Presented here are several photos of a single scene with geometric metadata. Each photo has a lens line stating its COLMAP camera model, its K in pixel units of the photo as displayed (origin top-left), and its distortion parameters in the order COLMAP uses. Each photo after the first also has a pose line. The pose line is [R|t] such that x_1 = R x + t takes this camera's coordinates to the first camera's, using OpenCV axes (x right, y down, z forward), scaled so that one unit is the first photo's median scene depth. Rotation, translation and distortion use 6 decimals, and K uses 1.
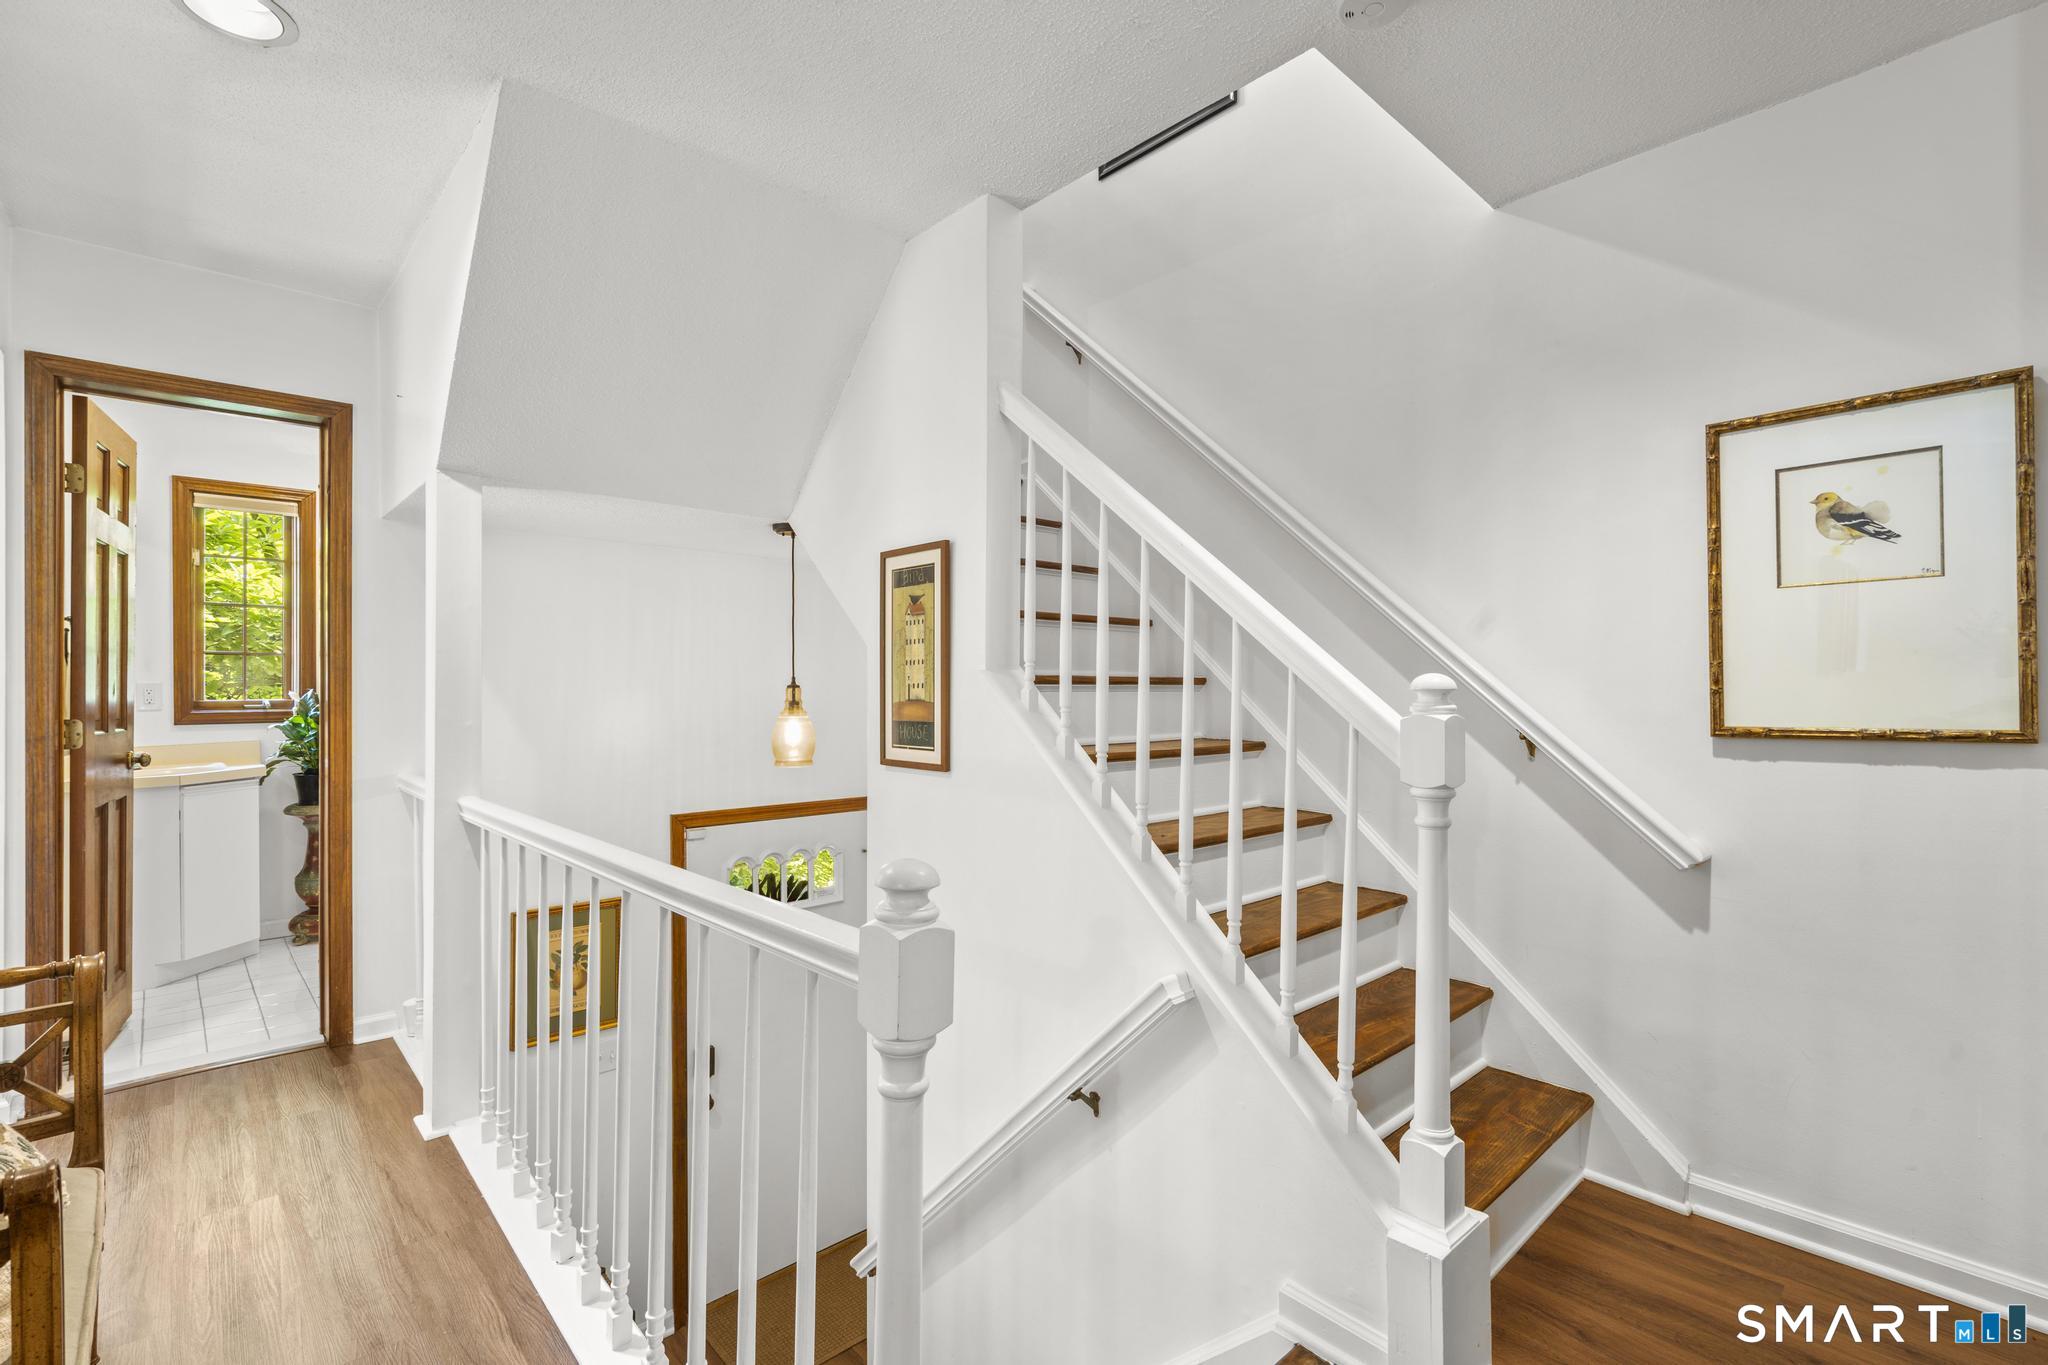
lens RADIAL K [[918.0, 0, 1024.0], [0, 918.0, 682.5], [0, 0, 1]] dist [0.000586, 0.000042]
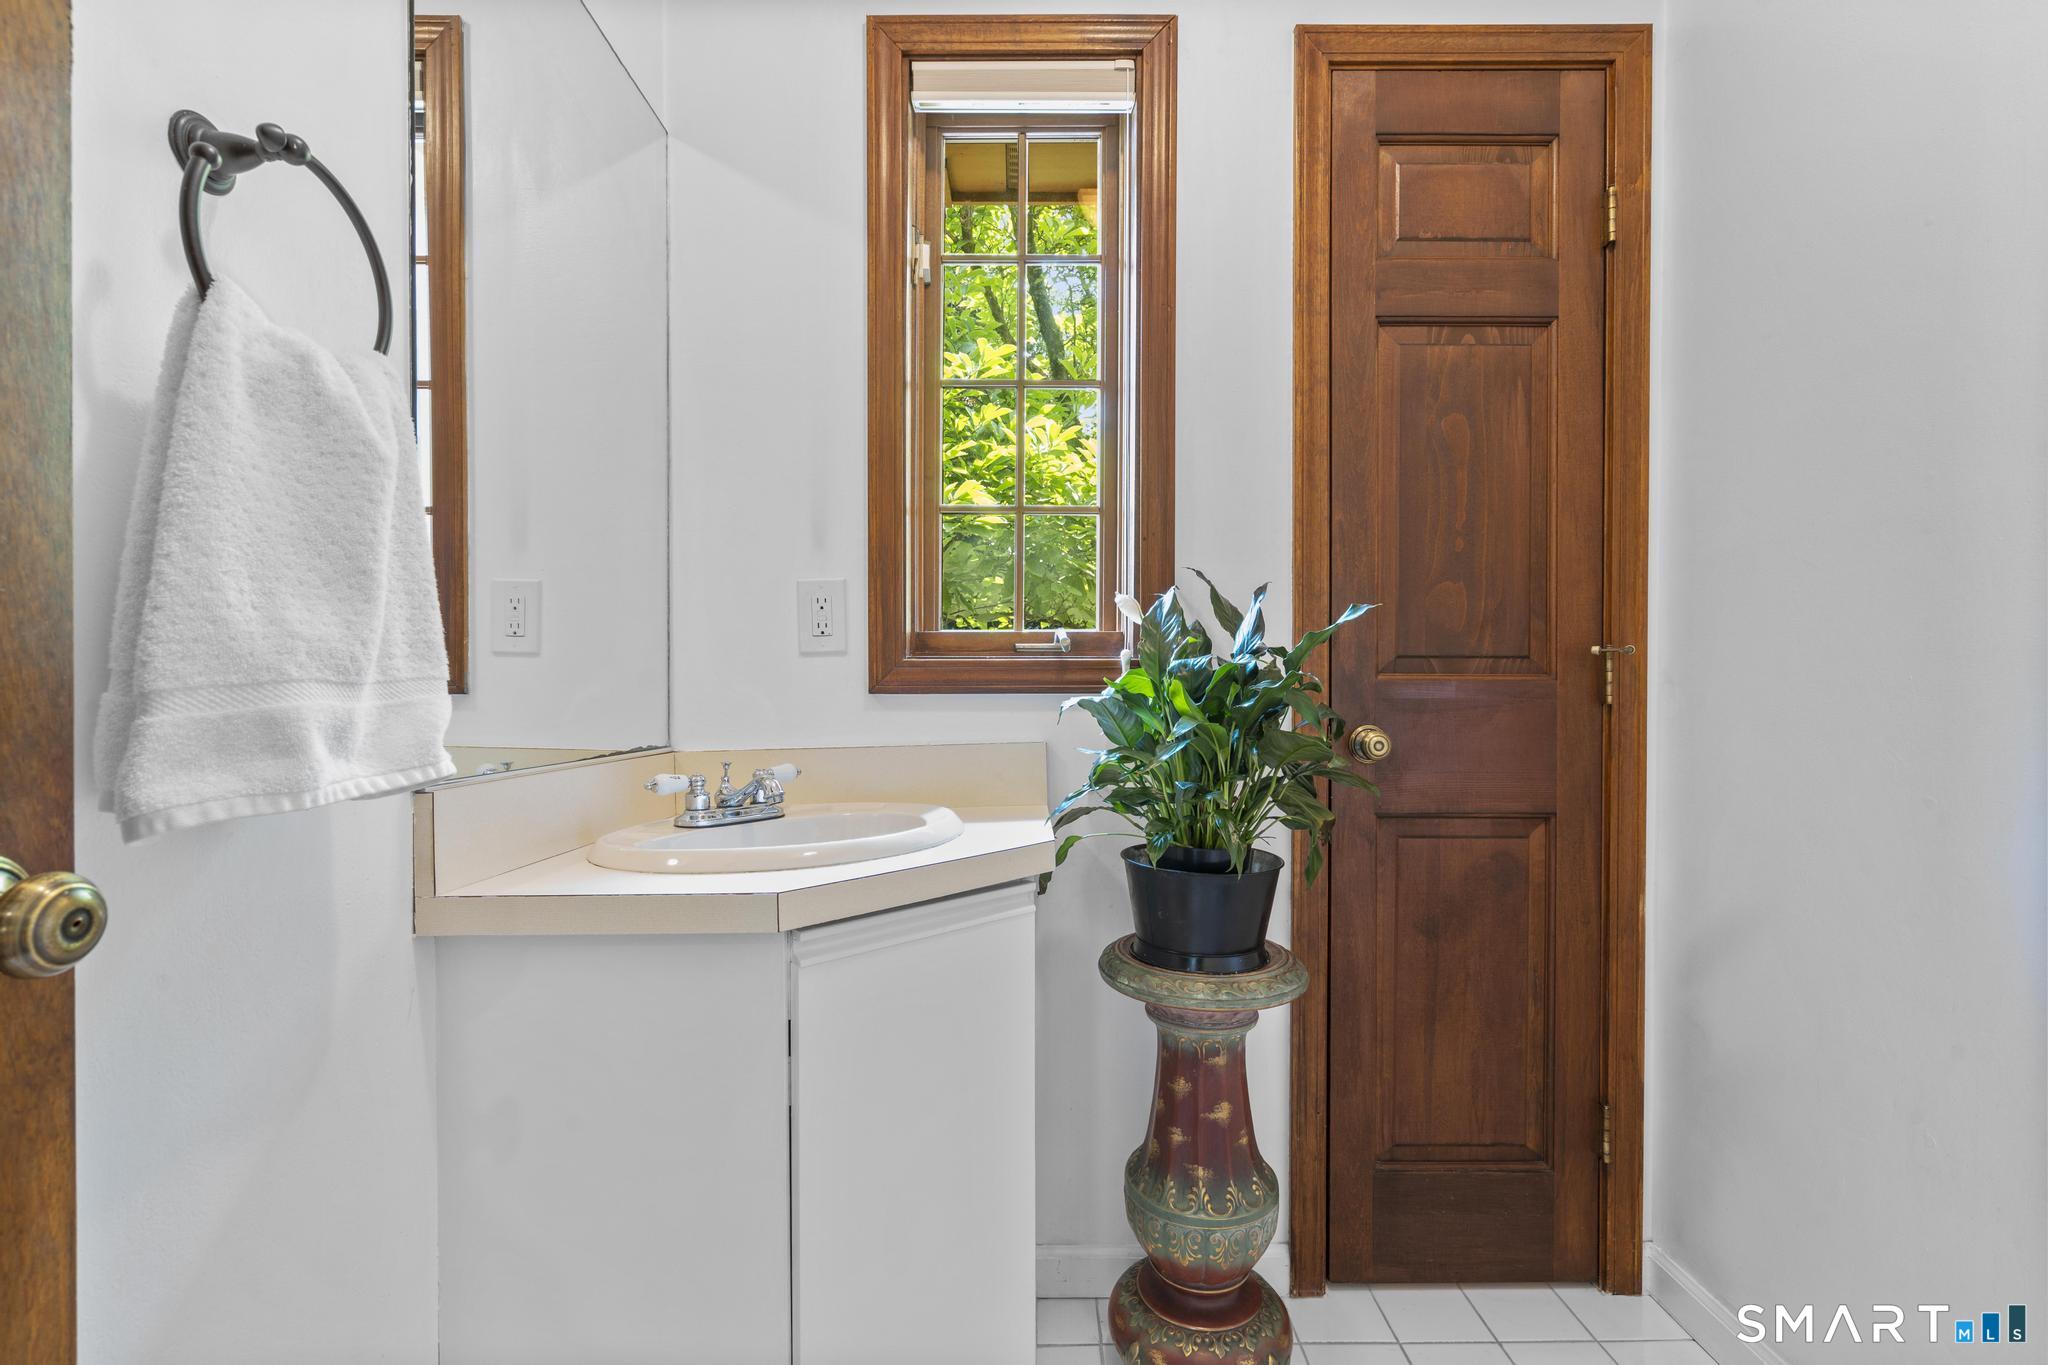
lens RADIAL K [[930.4, 0, 1024.0], [0, 930.4, 682.5], [0, 0, 1]] dist [-0.013958, 0.000010]
pose [[0.730096, 0.010070, -0.683271, -0.598915], [-0.003622, 0.999934, 0.010866, 0.036675], [0.683335, -0.005458, 0.730084, 0.738466]]
